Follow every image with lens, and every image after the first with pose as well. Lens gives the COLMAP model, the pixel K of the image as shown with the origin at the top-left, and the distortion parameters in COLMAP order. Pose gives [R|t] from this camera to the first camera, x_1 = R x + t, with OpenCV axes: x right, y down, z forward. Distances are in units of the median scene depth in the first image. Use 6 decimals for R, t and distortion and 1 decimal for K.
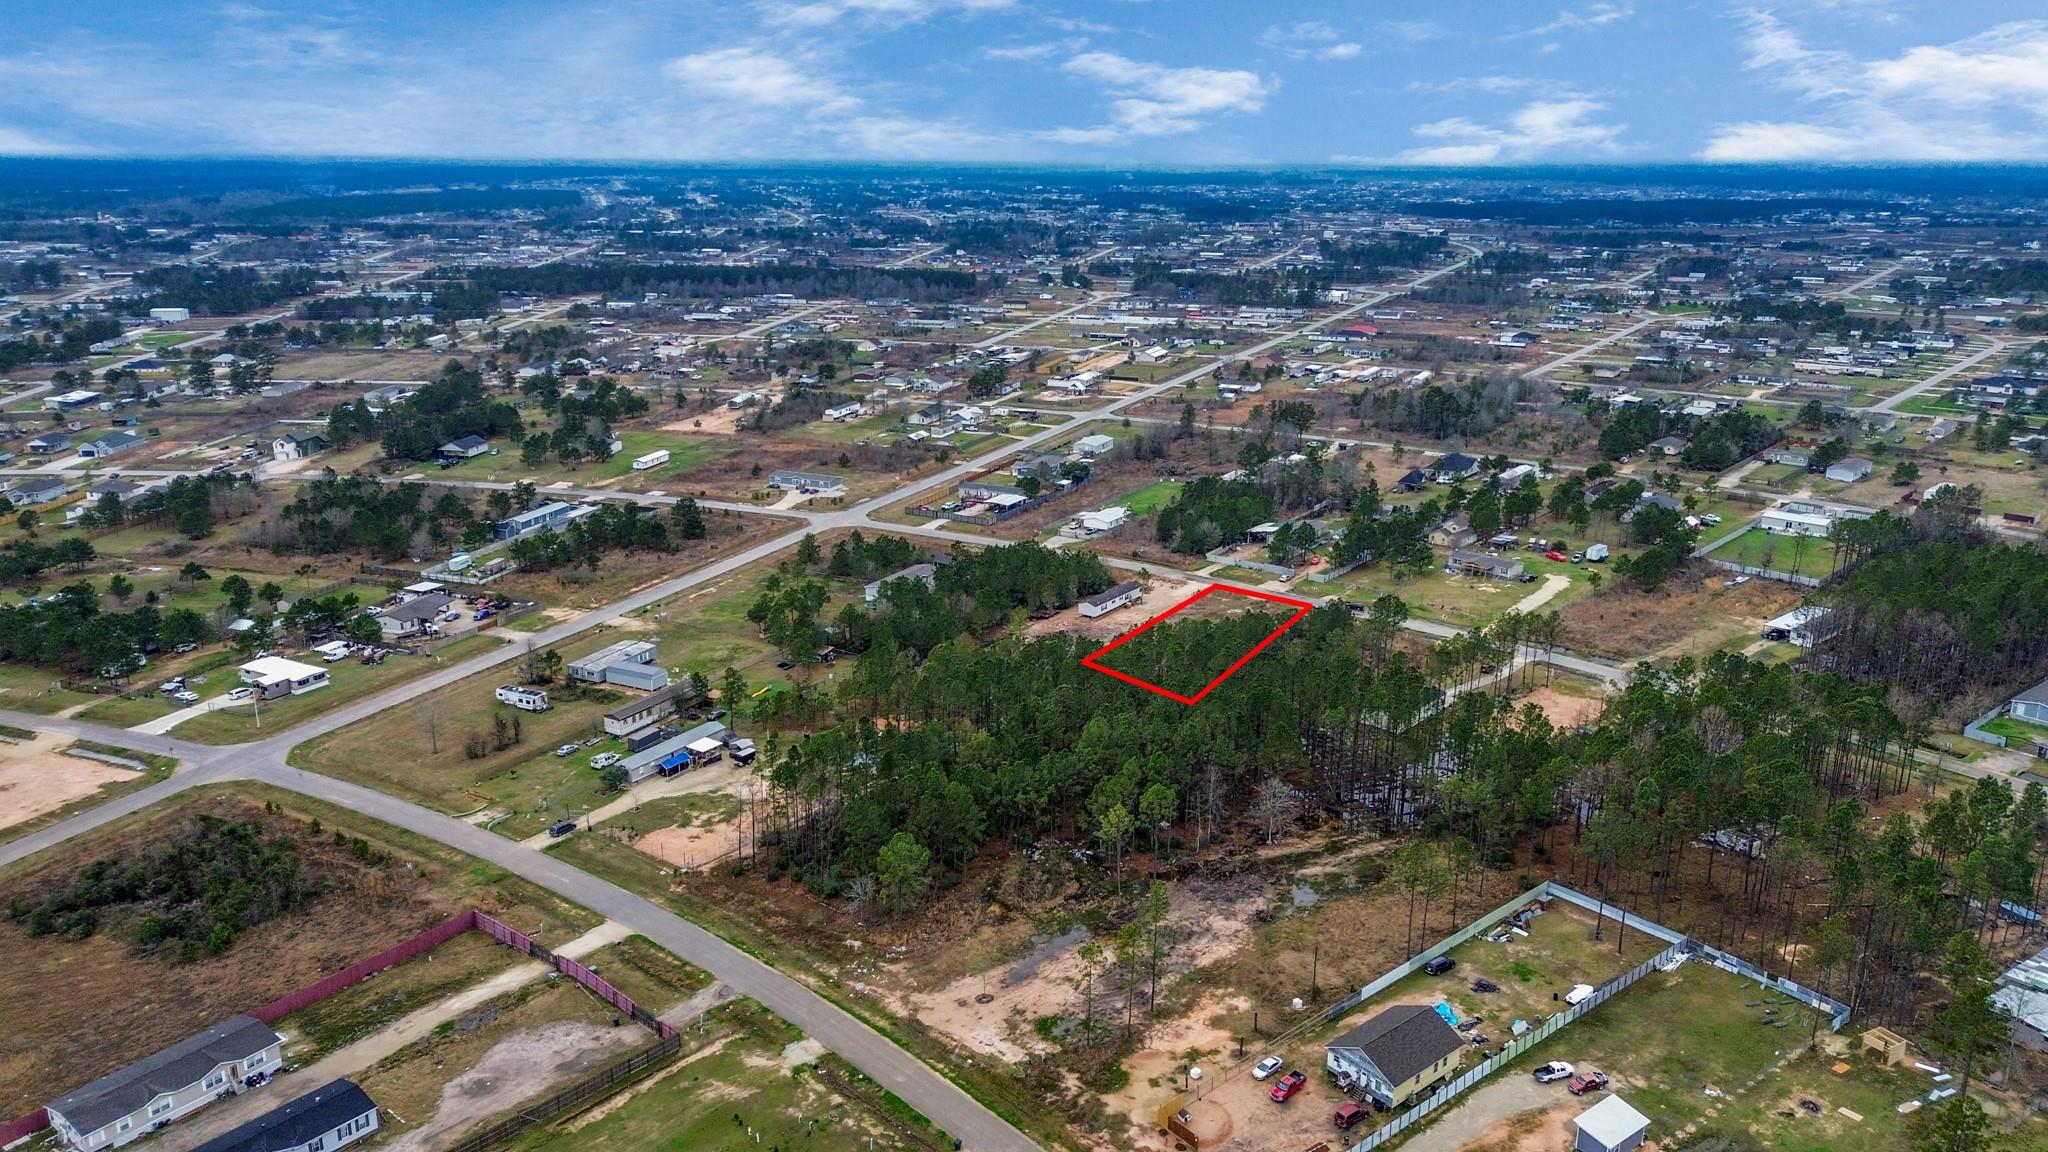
lens RADIAL K [[1439.7, 0, 1025.2], [0, 1439.7, 575.3], [0, 0, 1]] dist [0.077535, -0.072278]
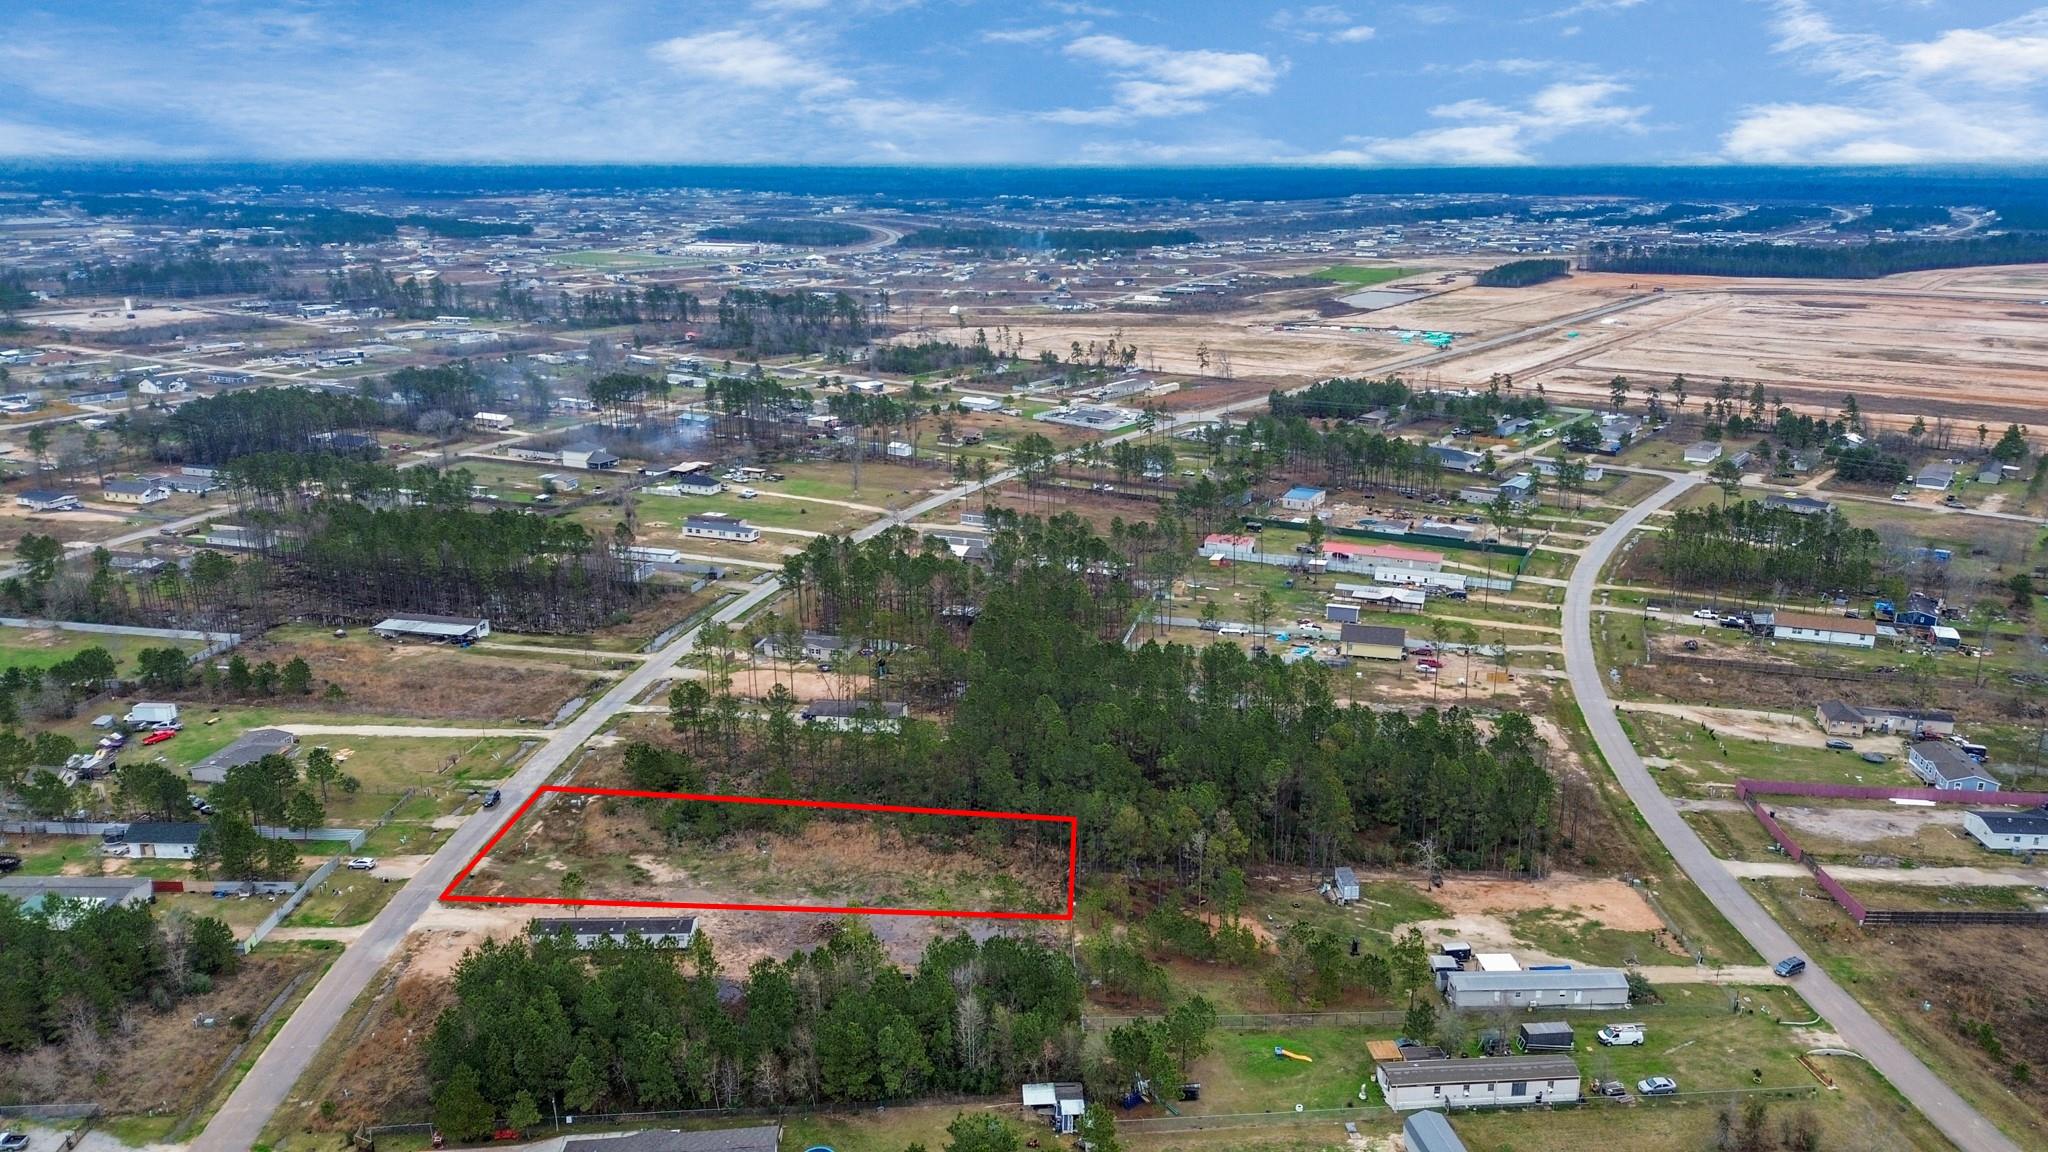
lens RADIAL K [[1399.5, 0, 1027.7], [0, 1399.5, 713.3], [0, 0, 1]] dist [0.065723, -0.068282]
pose [[-0.581902, -0.308847, 0.752332, -0.673011], [0.224203, 0.828312, 0.513451, -0.479260], [-0.781744, 0.467453, -0.412752, 1.635961]]
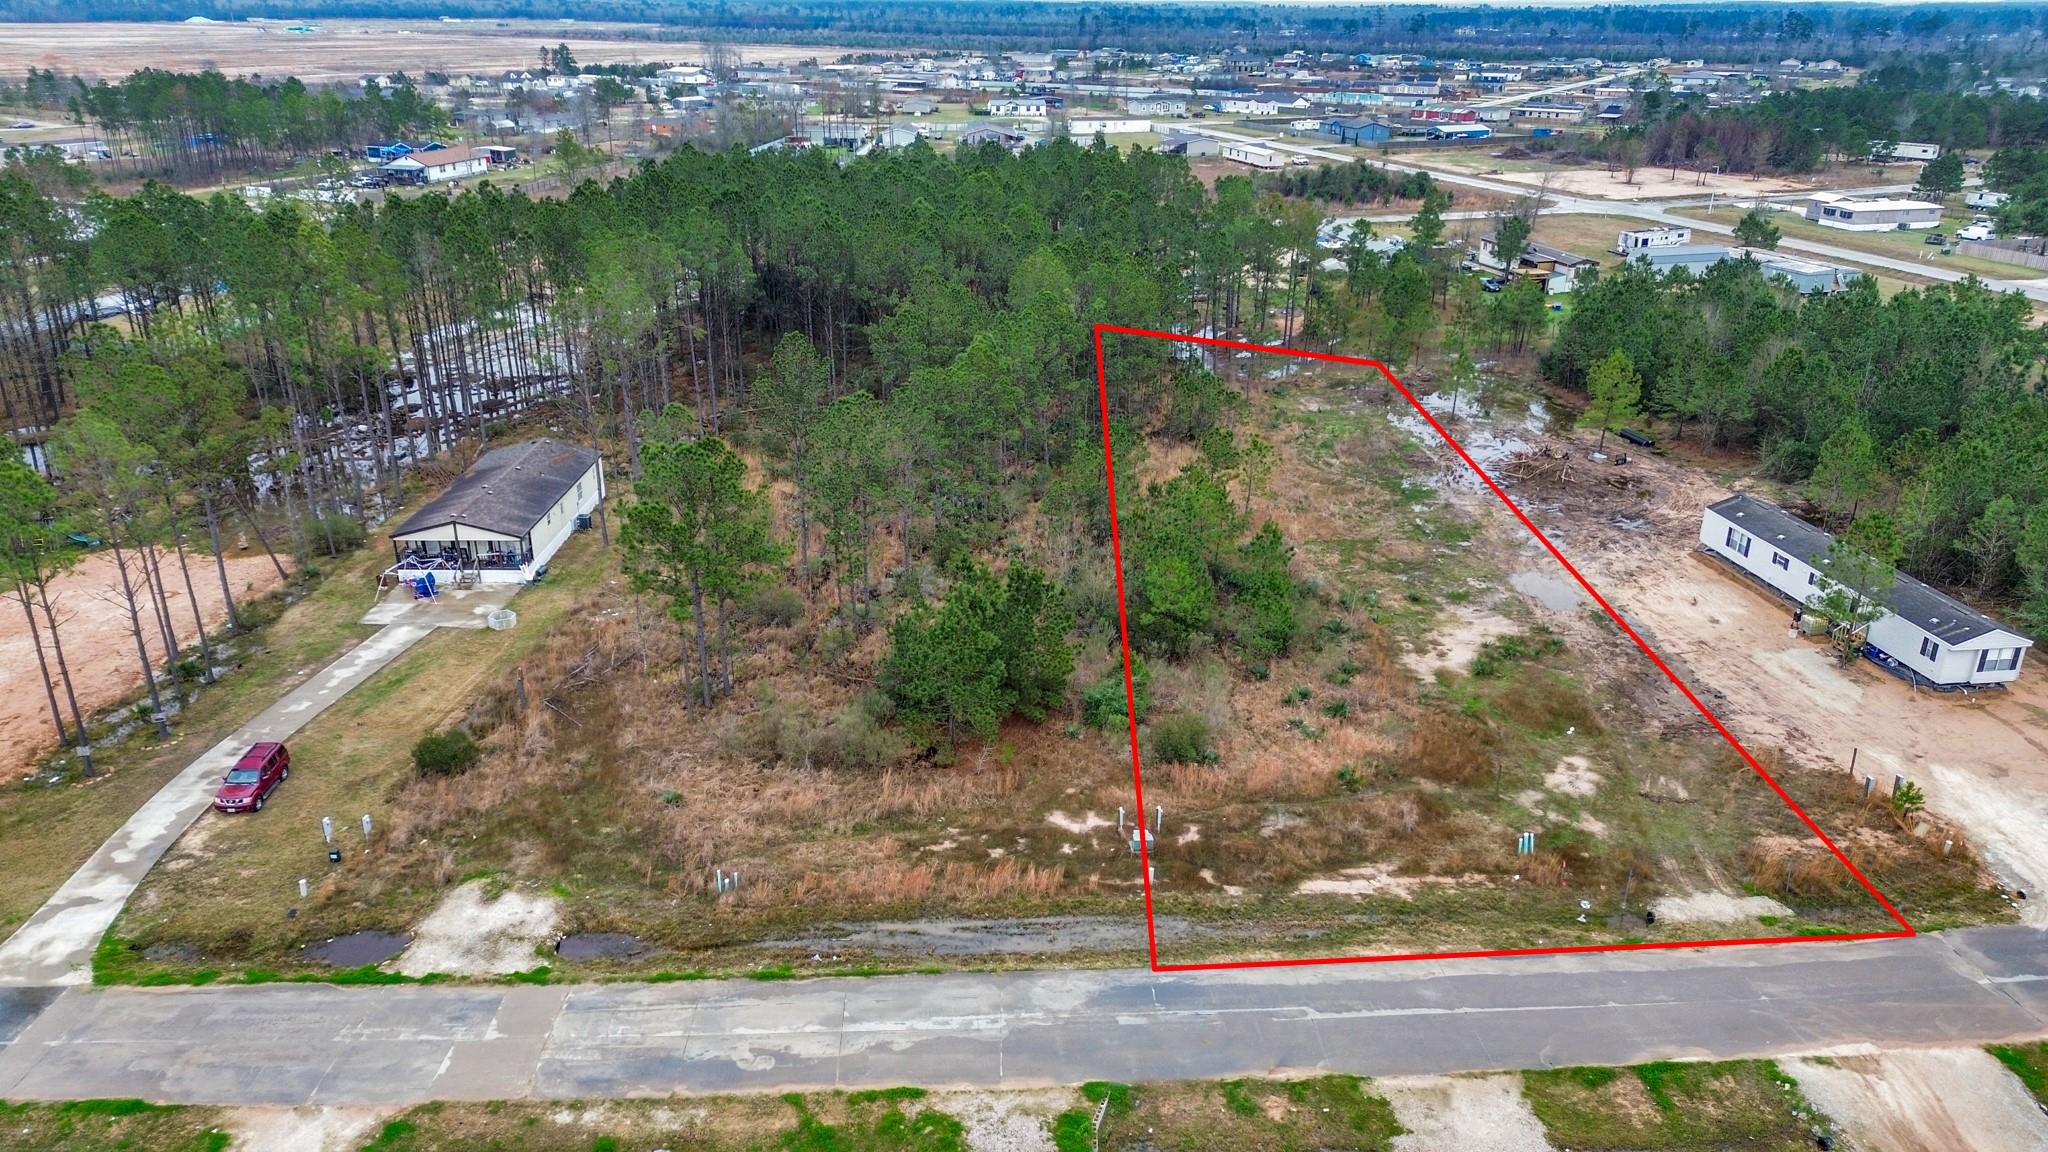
lens RADIAL K [[1439.7, 0, 1025.2], [0, 1439.7, 575.3], [0, 0, 1]] dist [0.077535, -0.072278]
pose [[-0.730331, 0.242557, -0.638579, 0.499684], [-0.202453, 0.815973, 0.541480, -0.141918], [0.652403, 0.524742, -0.546823, 1.608244]]
